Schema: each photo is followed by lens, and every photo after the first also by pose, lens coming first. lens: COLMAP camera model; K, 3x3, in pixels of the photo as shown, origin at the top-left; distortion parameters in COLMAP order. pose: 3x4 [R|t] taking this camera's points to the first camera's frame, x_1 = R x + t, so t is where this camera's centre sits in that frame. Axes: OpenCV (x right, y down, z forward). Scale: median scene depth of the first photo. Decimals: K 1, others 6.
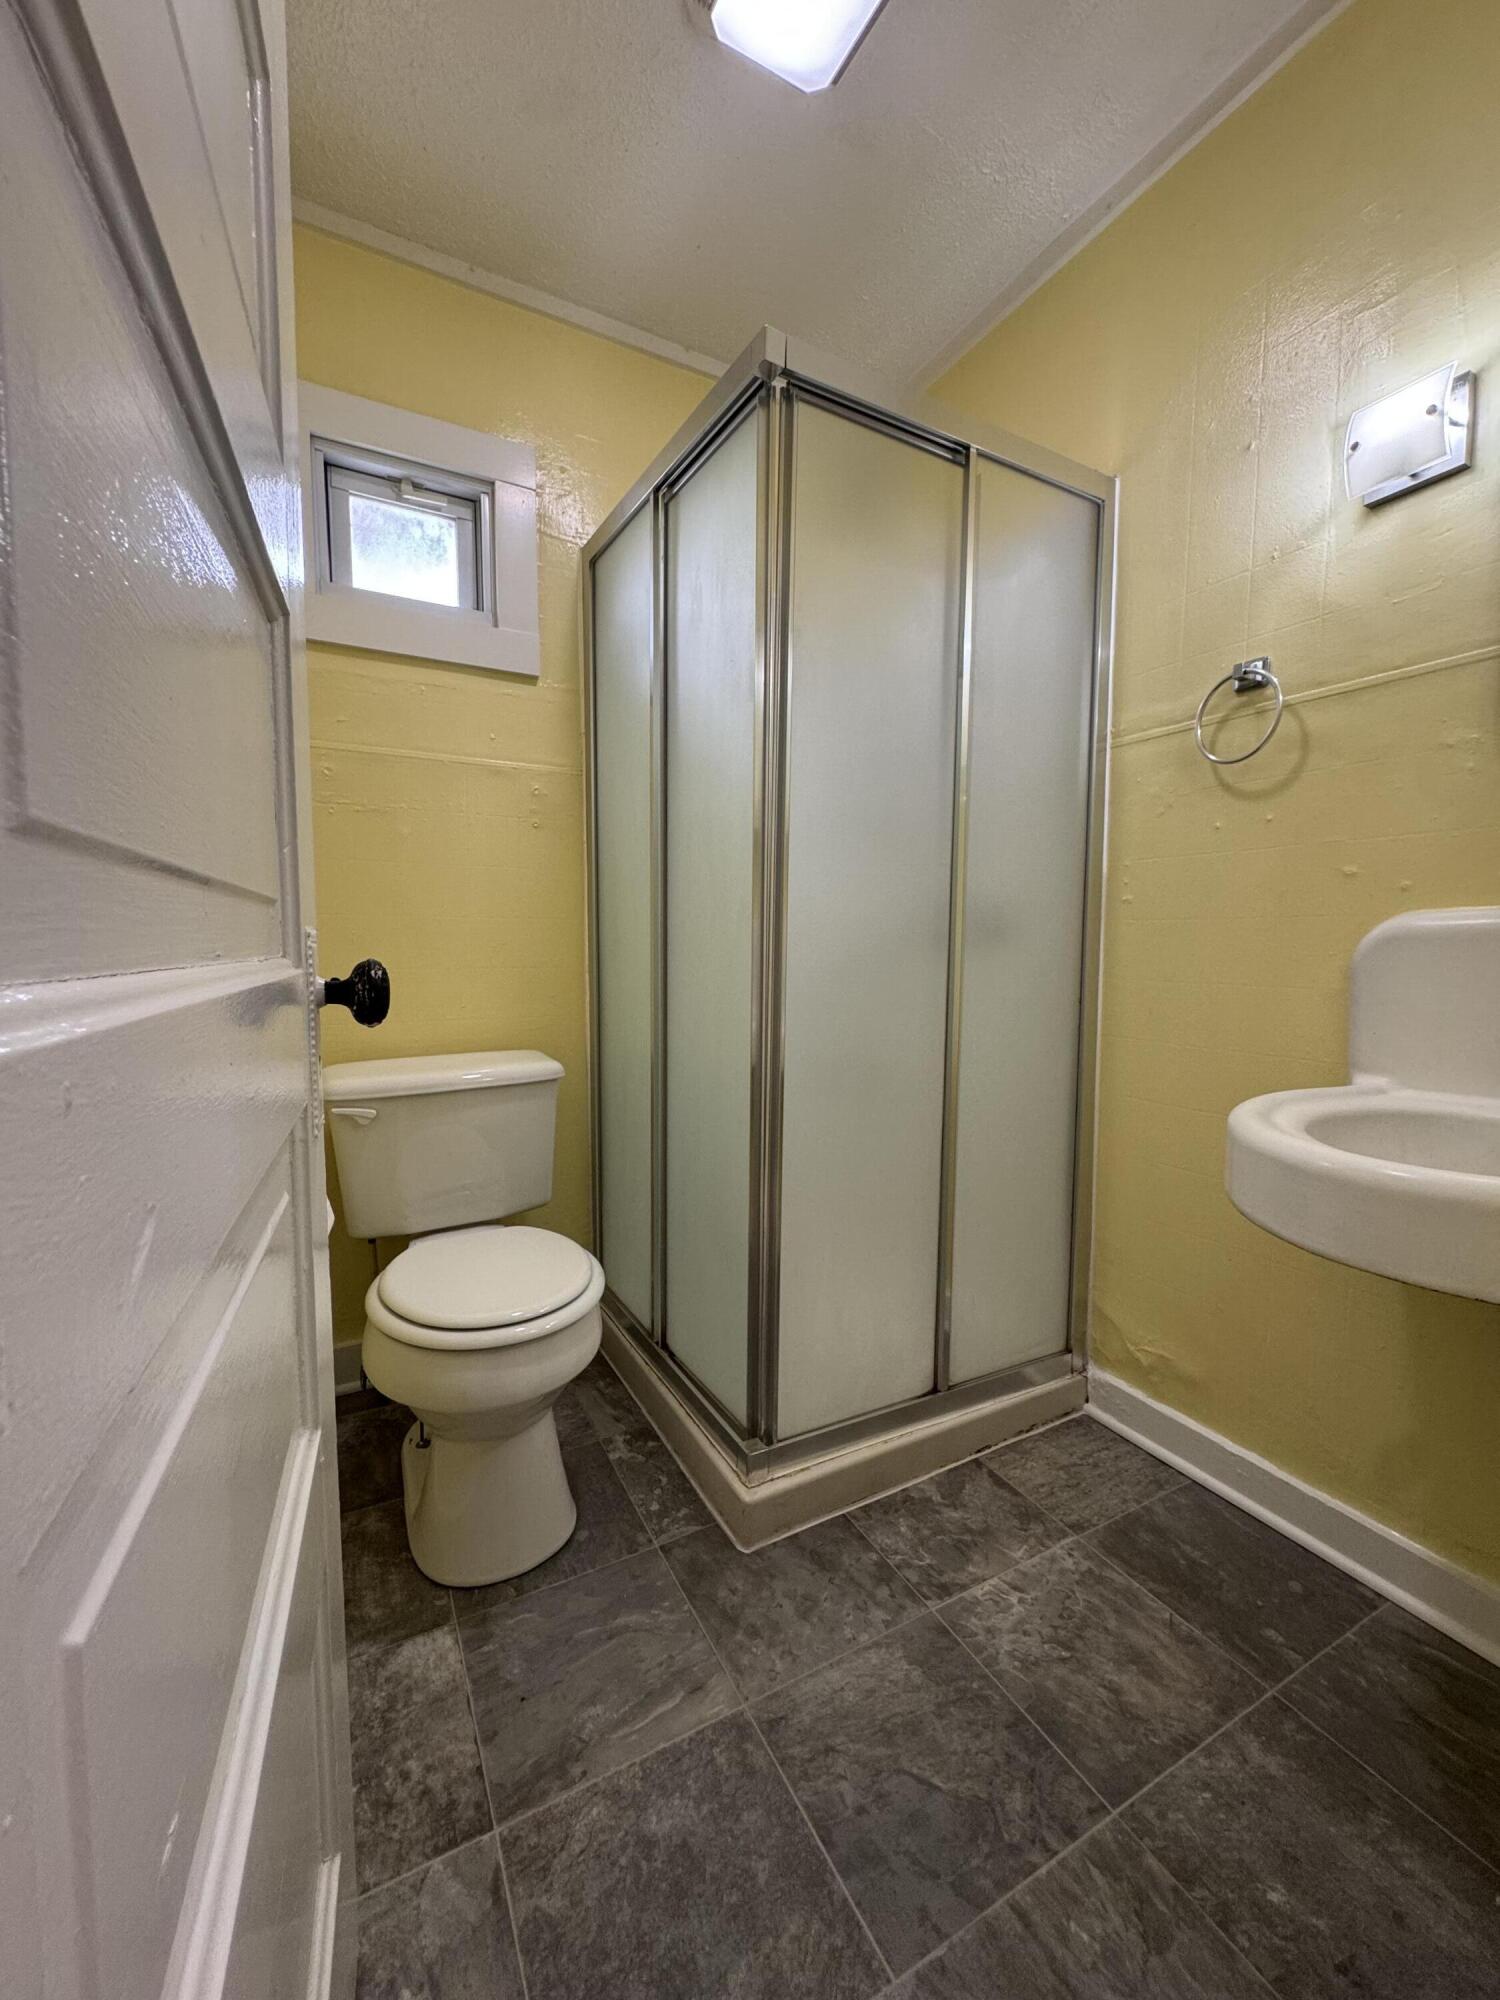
lens RADIAL K [[798.9, 0, 750.0], [0, 798.9, 1000.0], [0, 0, 1]] dist [-0.001746, -0.000413]
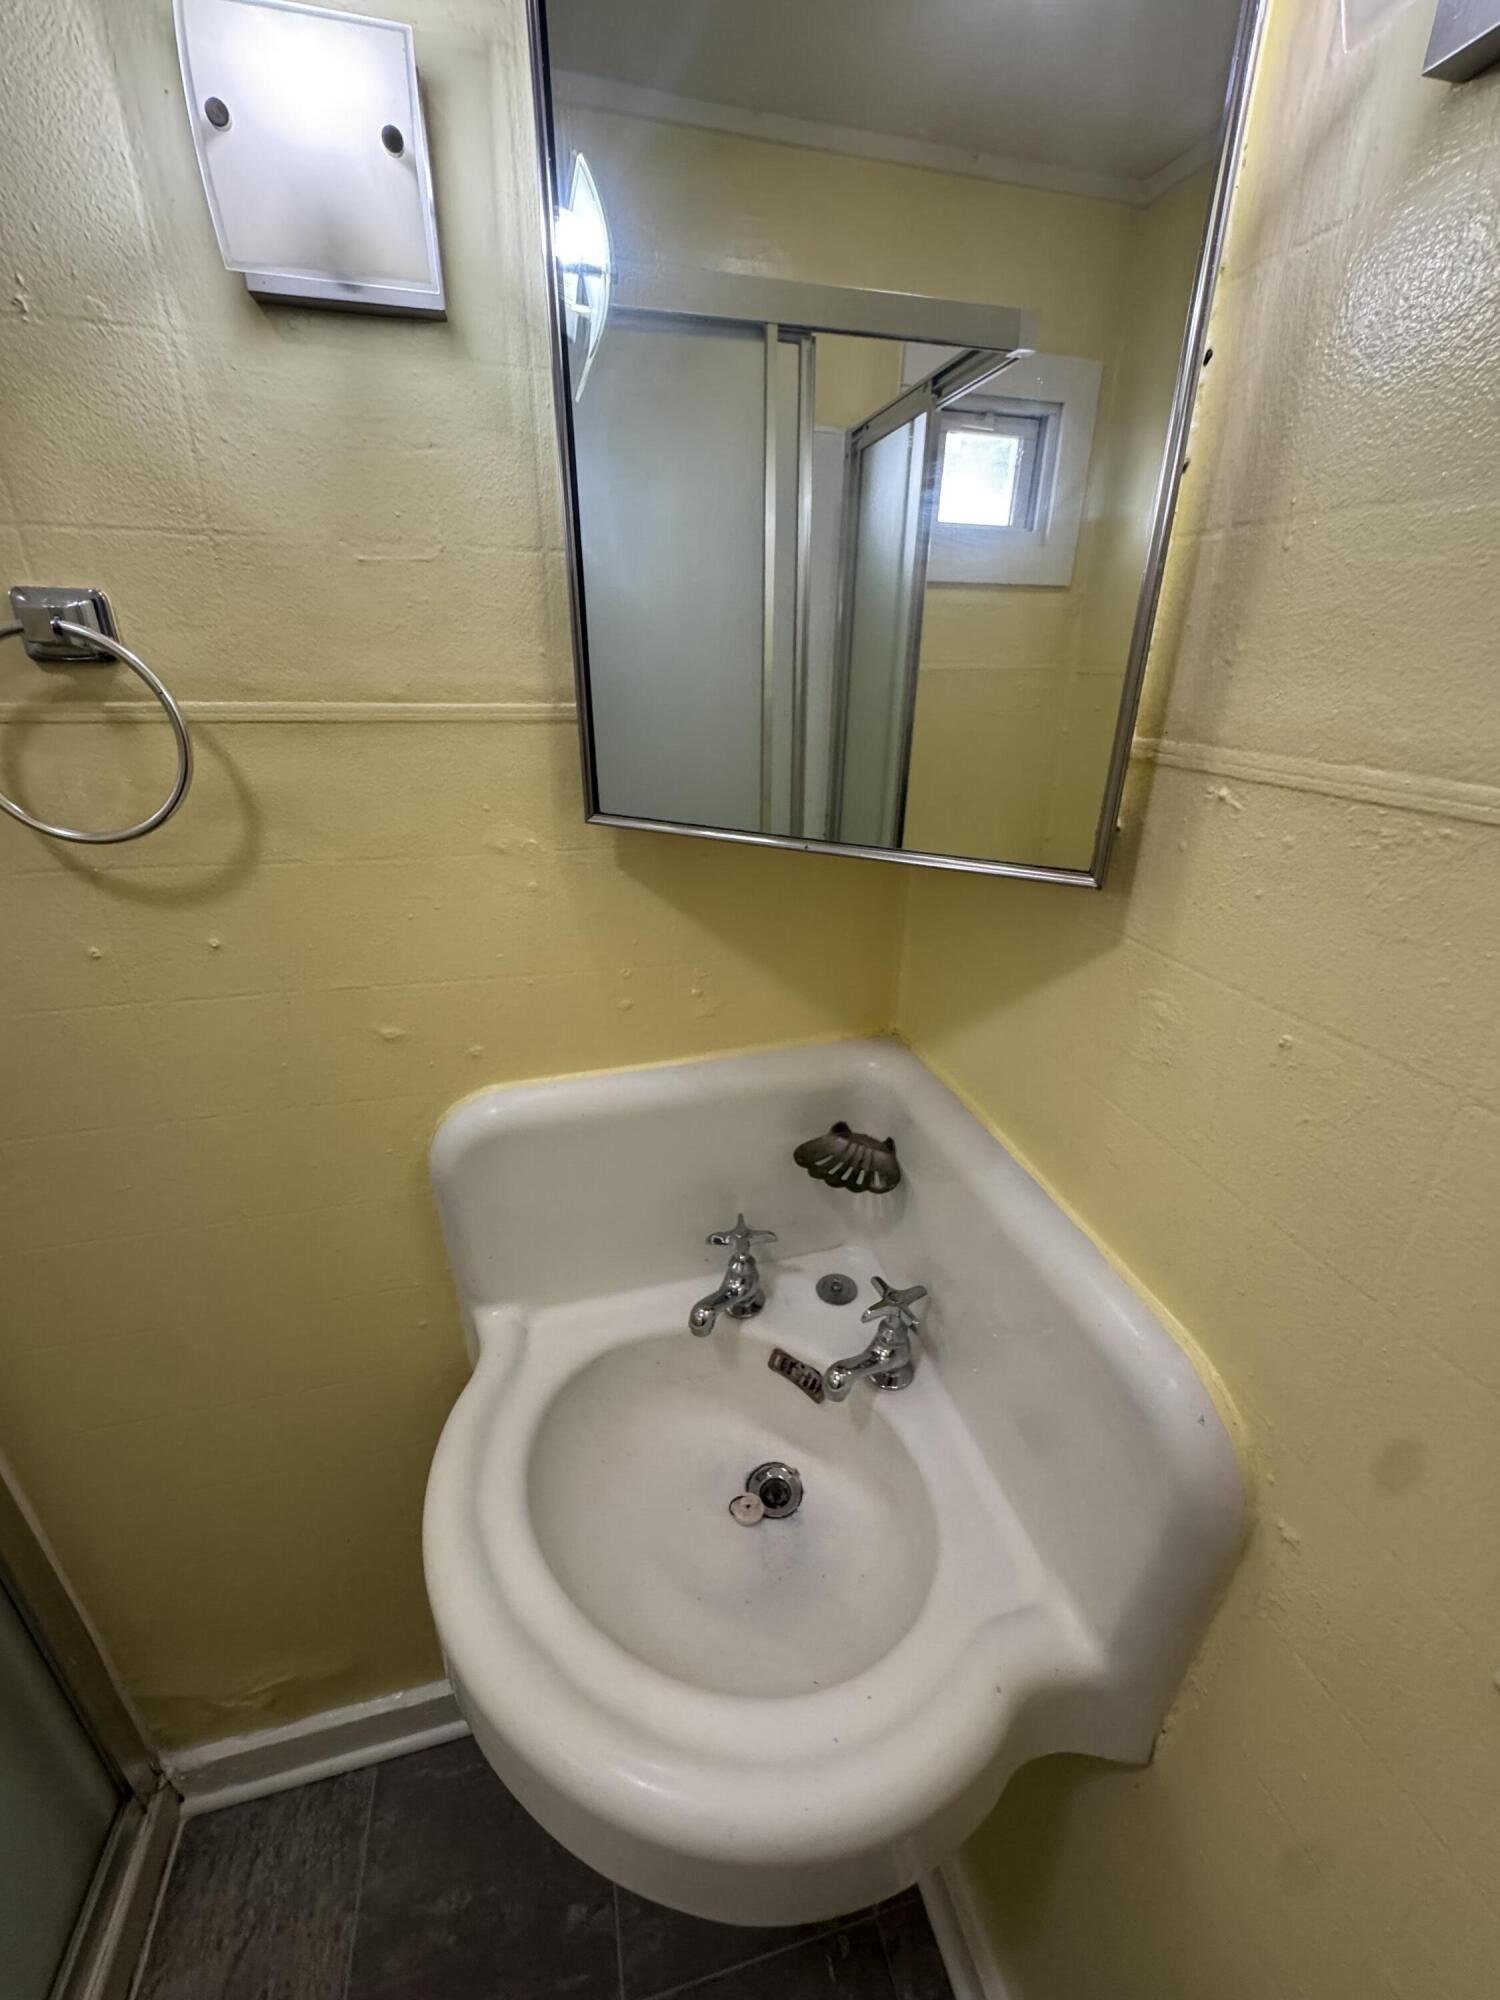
lens RADIAL K [[798.9, 0, 750.0], [0, 798.9, 1000.0], [0, 0, 1]] dist [-0.001746, -0.000413]
pose [[0.236288, -0.384964, 0.892172, 0.280106], [0.061577, 0.922258, 0.381638, -0.385738], [-0.969730, -0.035240, 0.241624, 0.575473]]
